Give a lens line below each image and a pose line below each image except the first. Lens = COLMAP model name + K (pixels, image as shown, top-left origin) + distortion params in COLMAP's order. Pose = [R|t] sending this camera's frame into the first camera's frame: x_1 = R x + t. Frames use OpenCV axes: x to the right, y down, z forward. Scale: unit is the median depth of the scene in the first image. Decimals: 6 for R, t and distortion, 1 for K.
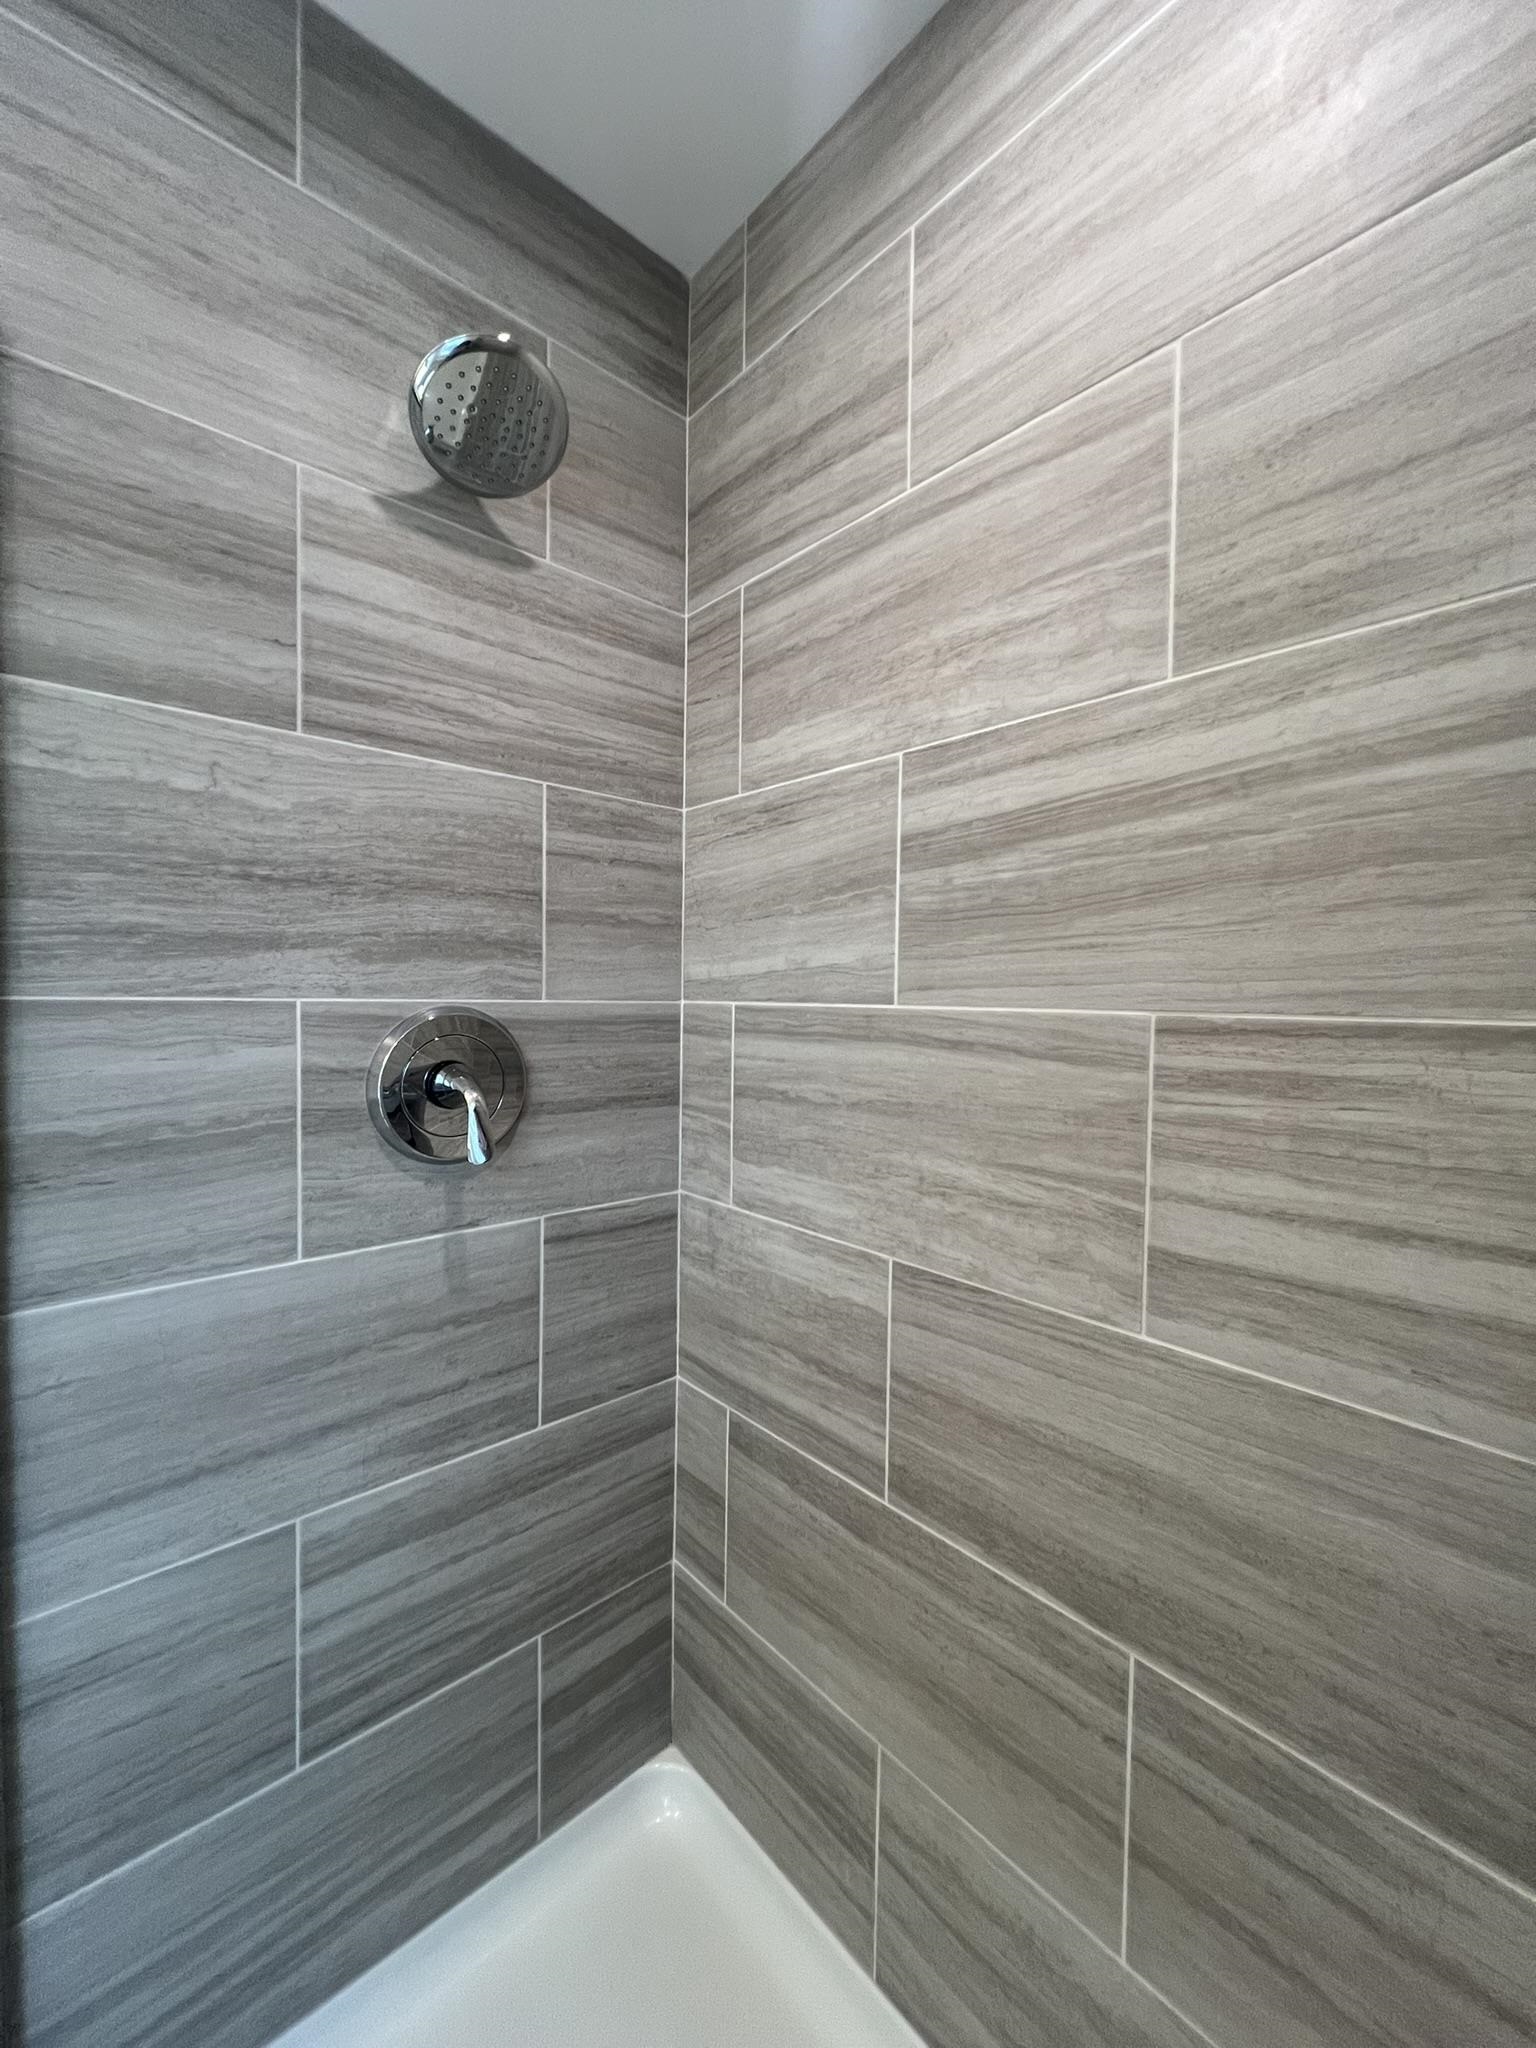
lens RADIAL K [[816.1, 0, 774.6], [0, 816.1, 1019.5], [0, 0, 1]] dist [-0.001018, 0.000101]
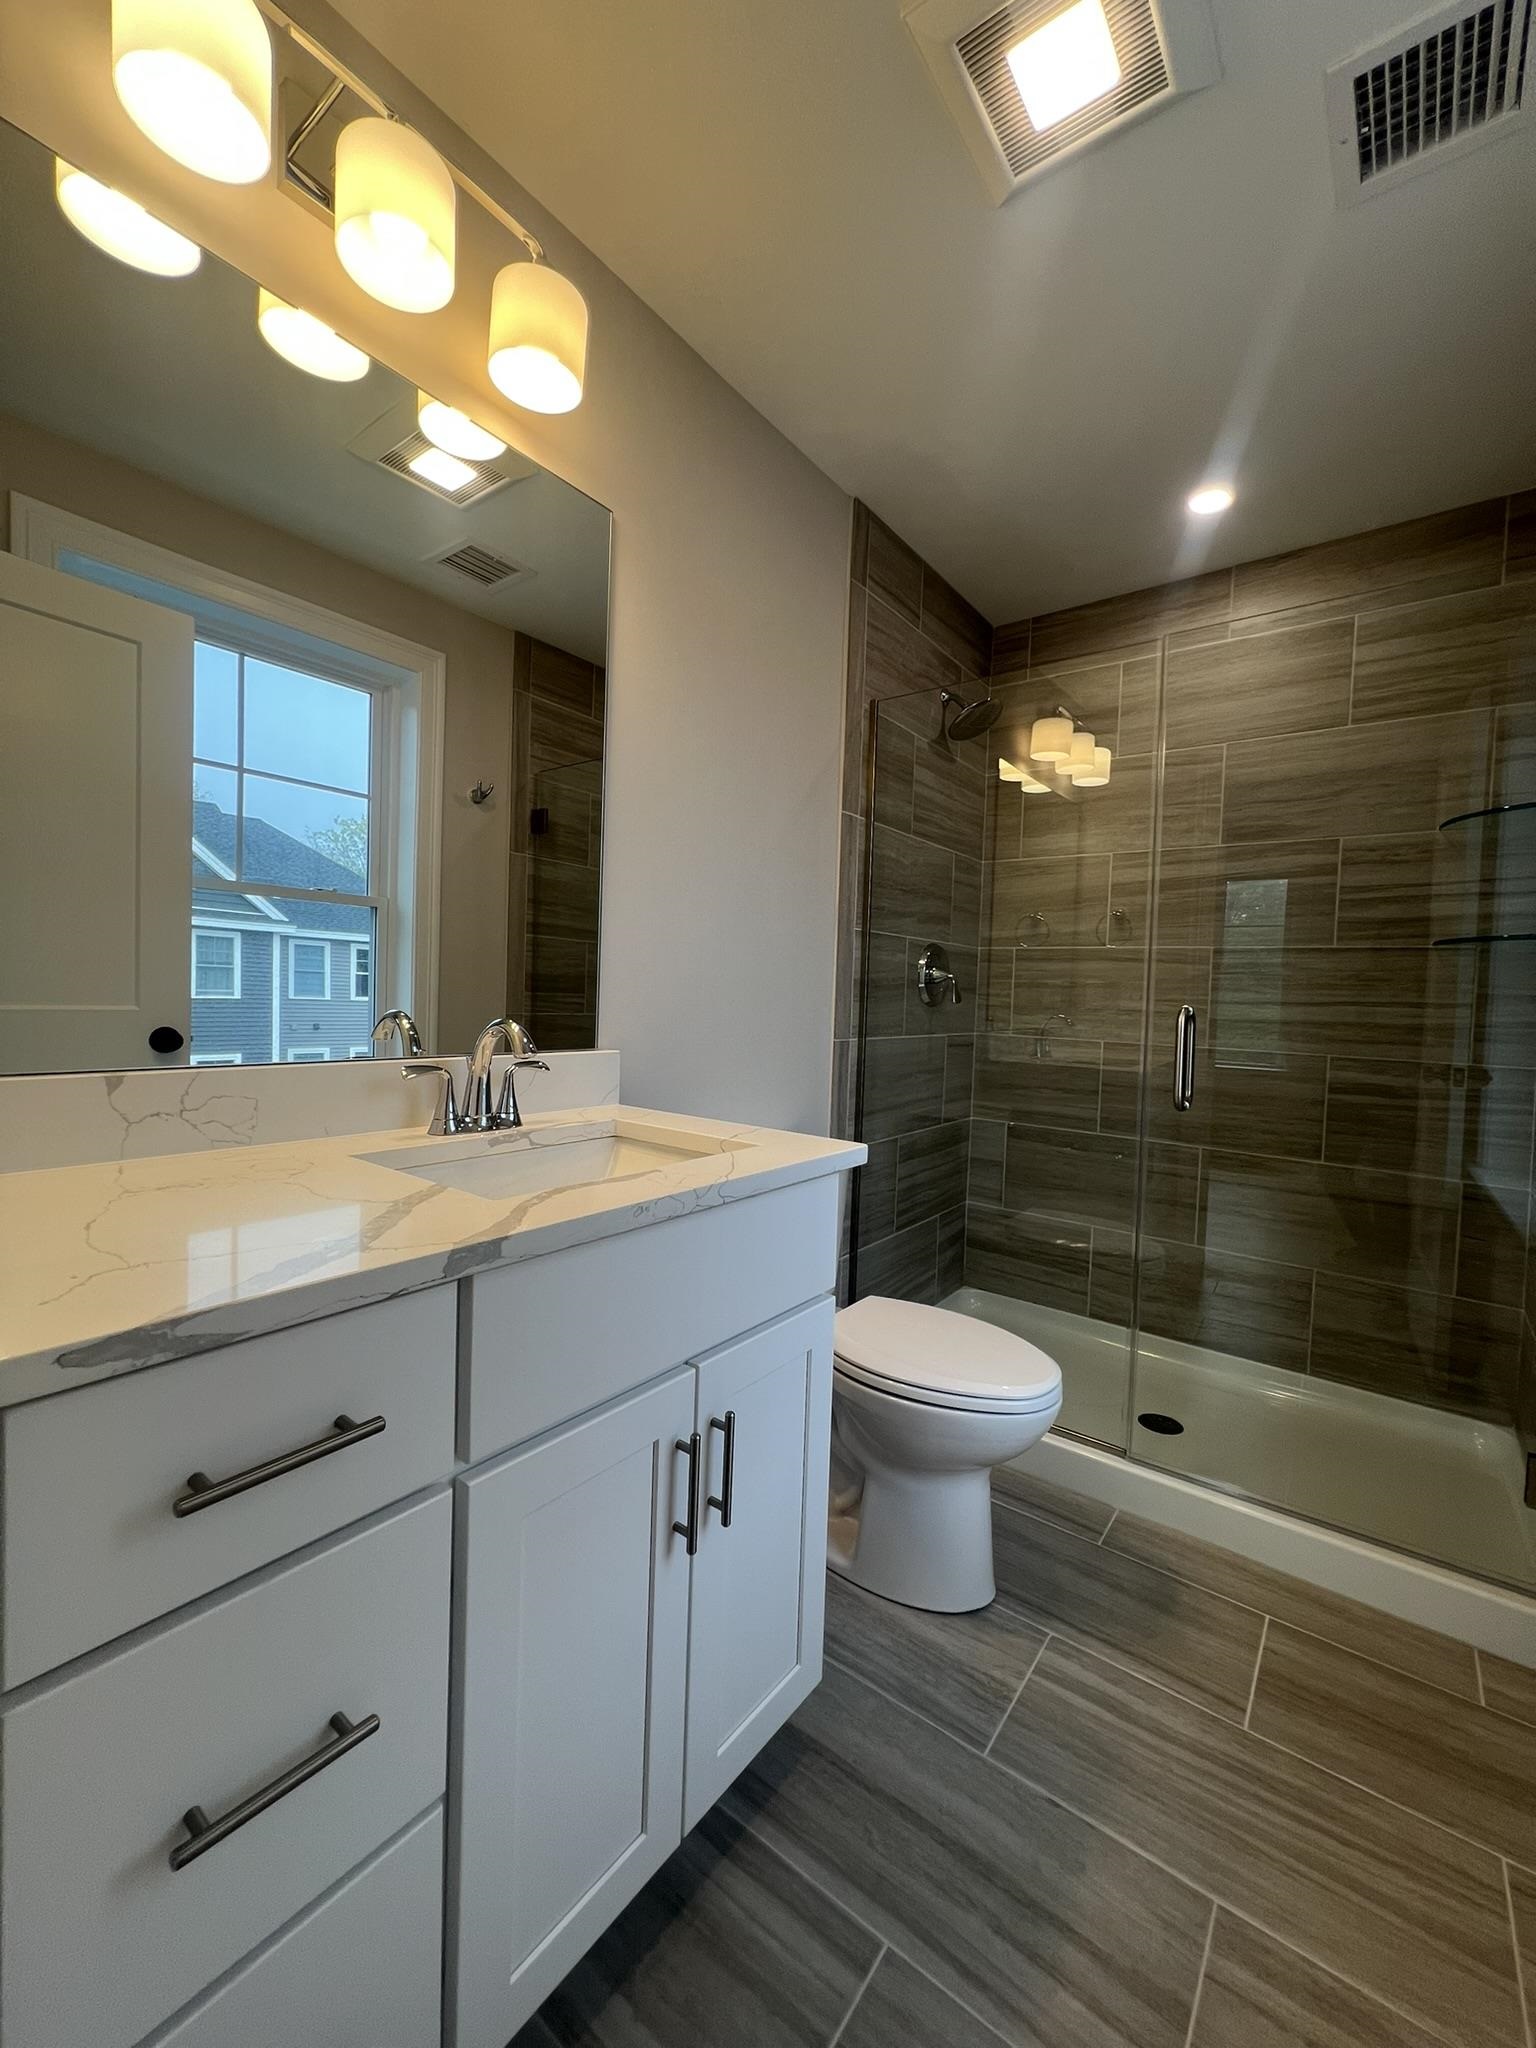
lens RADIAL K [[816.1, 0, 774.6], [0, 816.1, 1019.5], [0, 0, 1]] dist [-0.001018, 0.000101]
pose [[0.982840, 0.013967, 0.183929, -1.442562], [-0.015988, 0.999827, 0.009515, 0.217799], [-0.183764, -0.012292, 0.982894, -1.469351]]
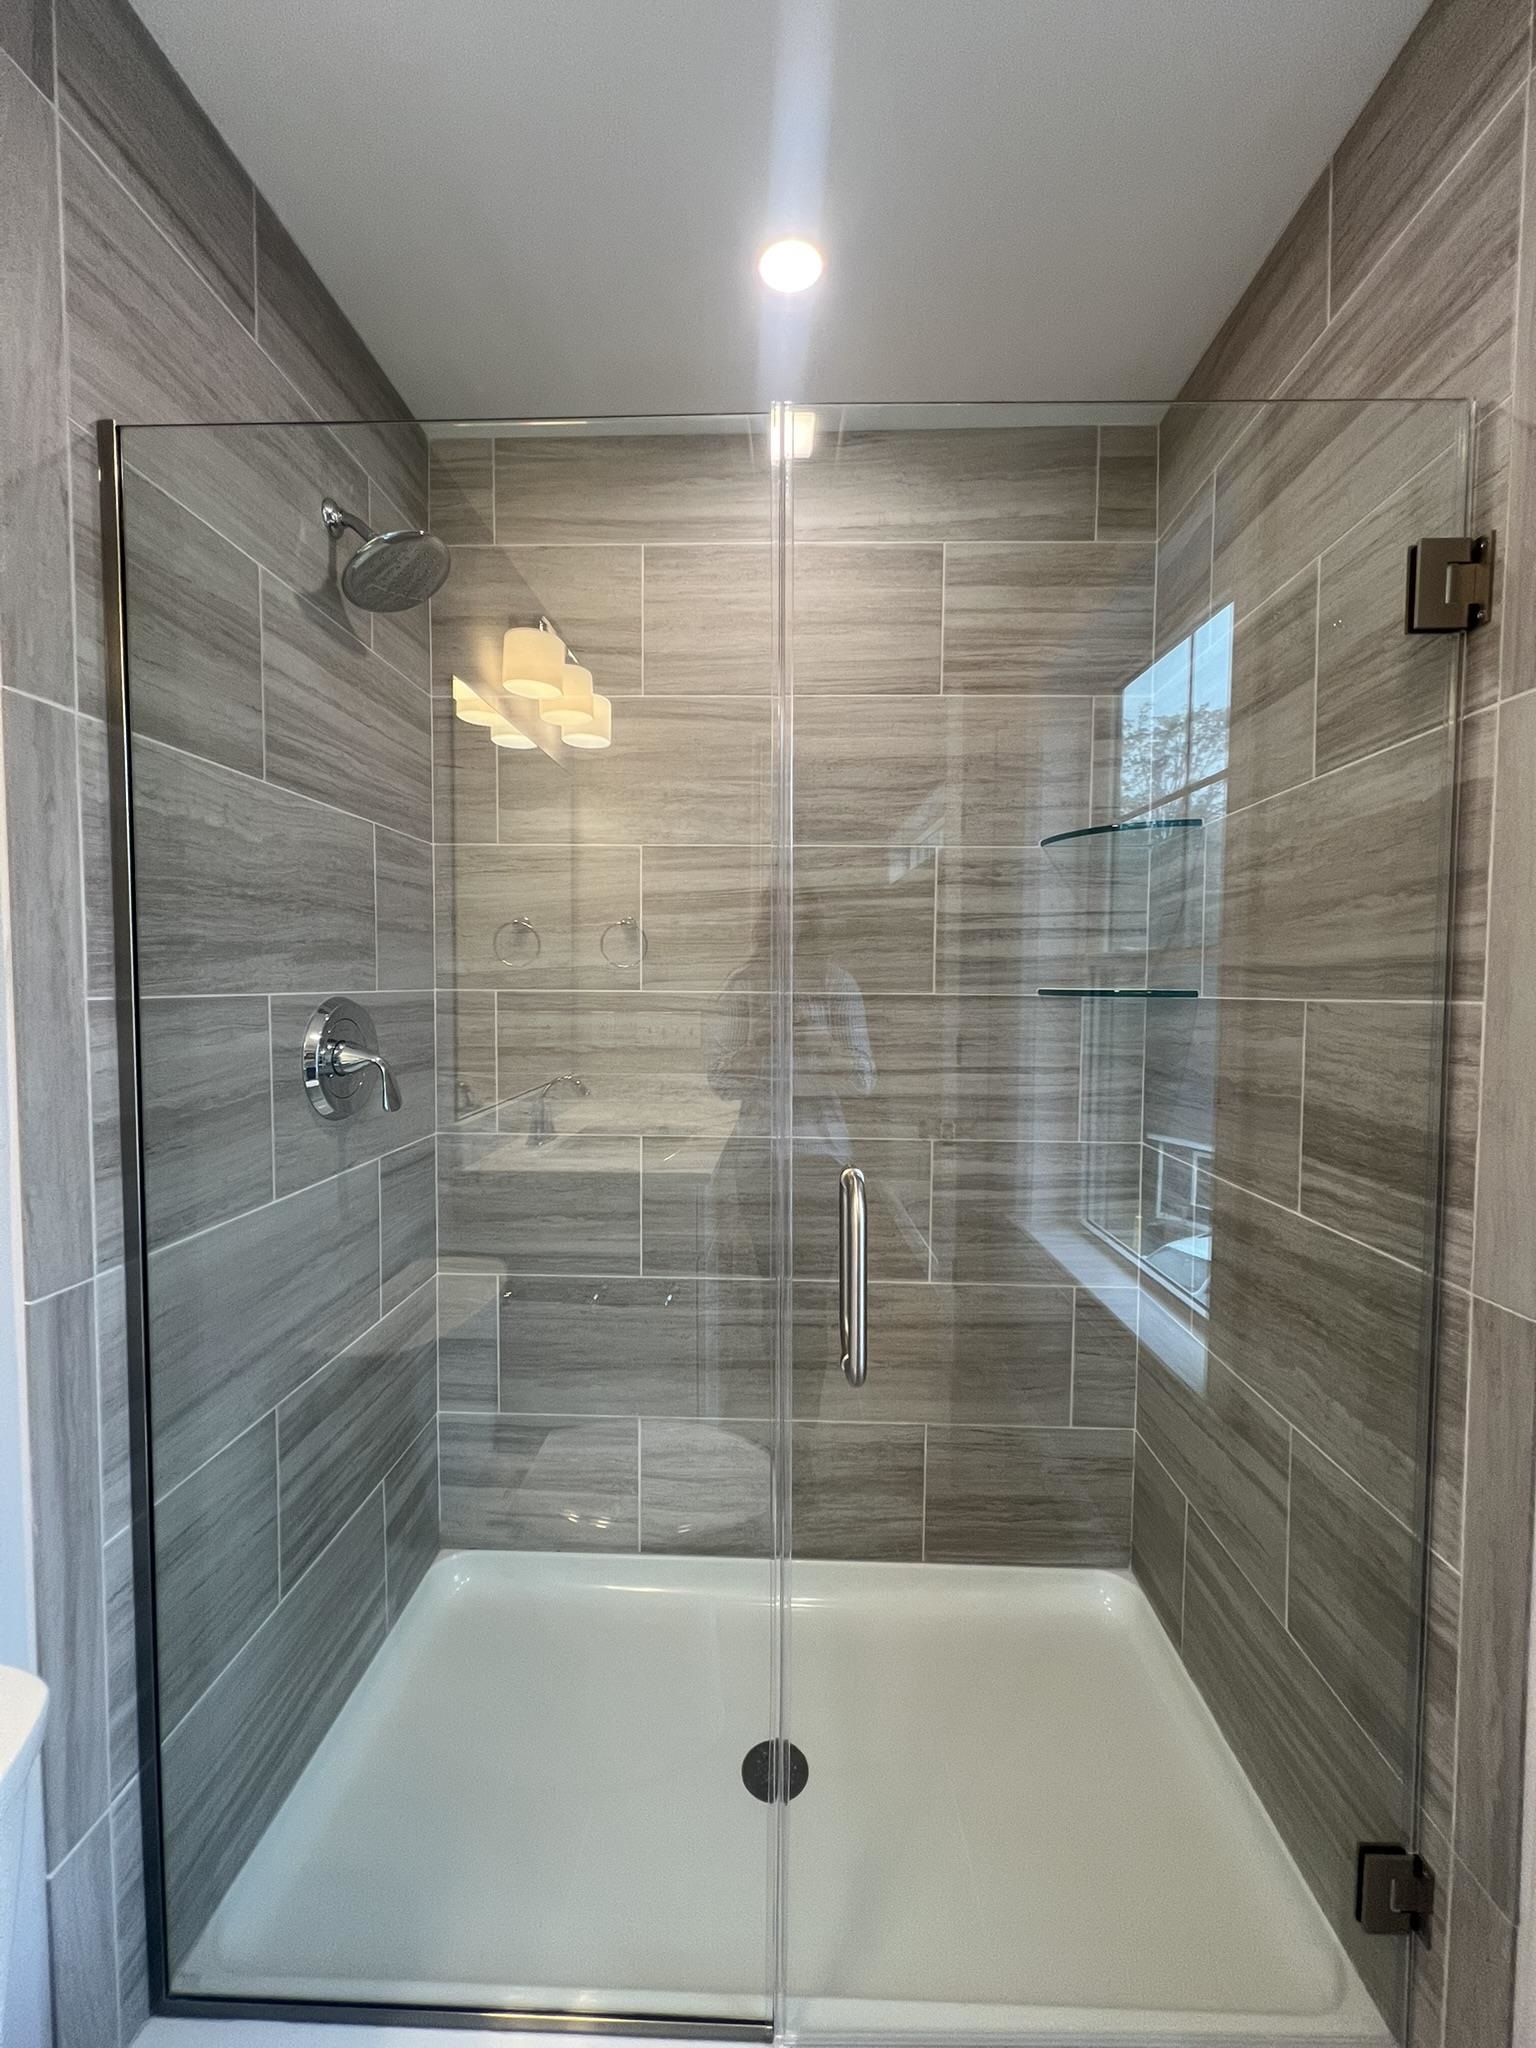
lens RADIAL K [[816.1, 0, 774.6], [0, 816.1, 1019.5], [0, 0, 1]] dist [-0.001018, 0.000101]
pose [[0.695088, -0.043107, 0.717631, -0.917932], [0.022819, 0.999021, 0.037908, -0.014991], [-0.718562, -0.009974, 0.695391, -0.421207]]
